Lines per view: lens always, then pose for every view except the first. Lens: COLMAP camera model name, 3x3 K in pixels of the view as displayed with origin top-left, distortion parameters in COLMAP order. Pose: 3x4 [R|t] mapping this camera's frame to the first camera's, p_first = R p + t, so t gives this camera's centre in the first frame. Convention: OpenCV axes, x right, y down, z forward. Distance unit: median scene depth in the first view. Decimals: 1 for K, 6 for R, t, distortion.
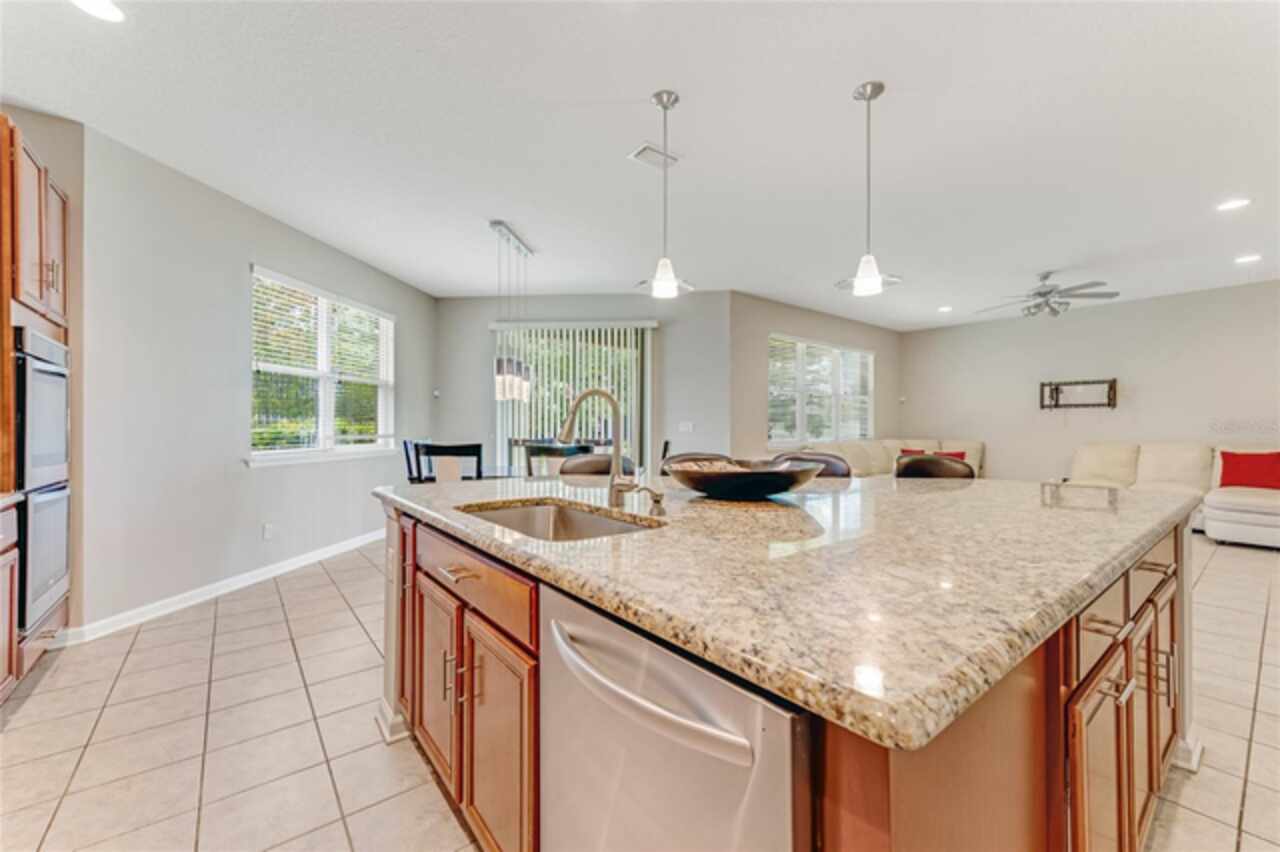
lens RADIAL K [[510.0, 0, 637.0], [0, 510.0, 425.7], [0, 0, 1]] dist [-0.002517, -0.000192]
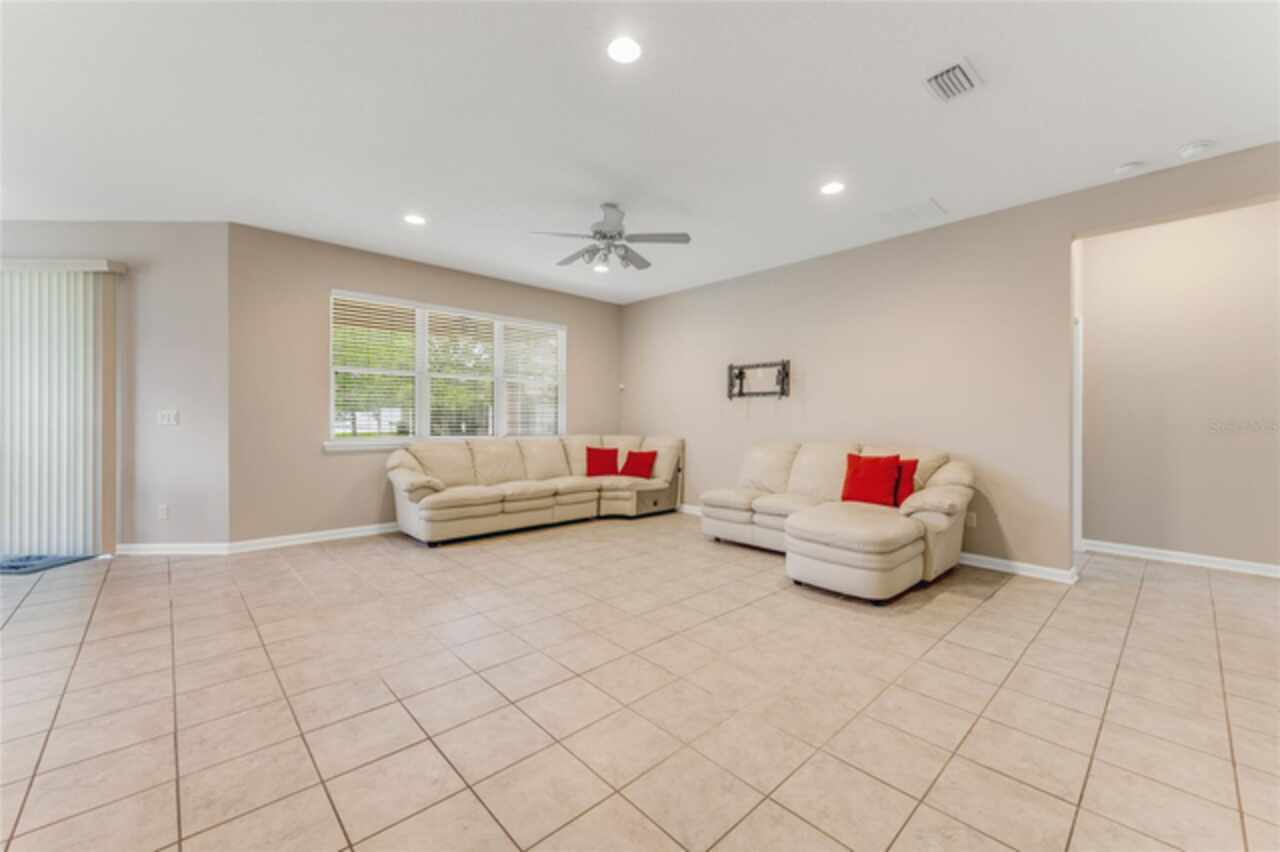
lens RADIAL K [[510.0, 0, 641.5], [0, 510.0, 422.8], [0, 0, 1]] dist [-0.002517, -0.000192]
pose [[0.995972, 0.009512, 0.089158, 0.615707], [-0.010506, 0.999888, 0.010690, -0.000702], [-0.089046, -0.011583, 0.995960, 0.212944]]
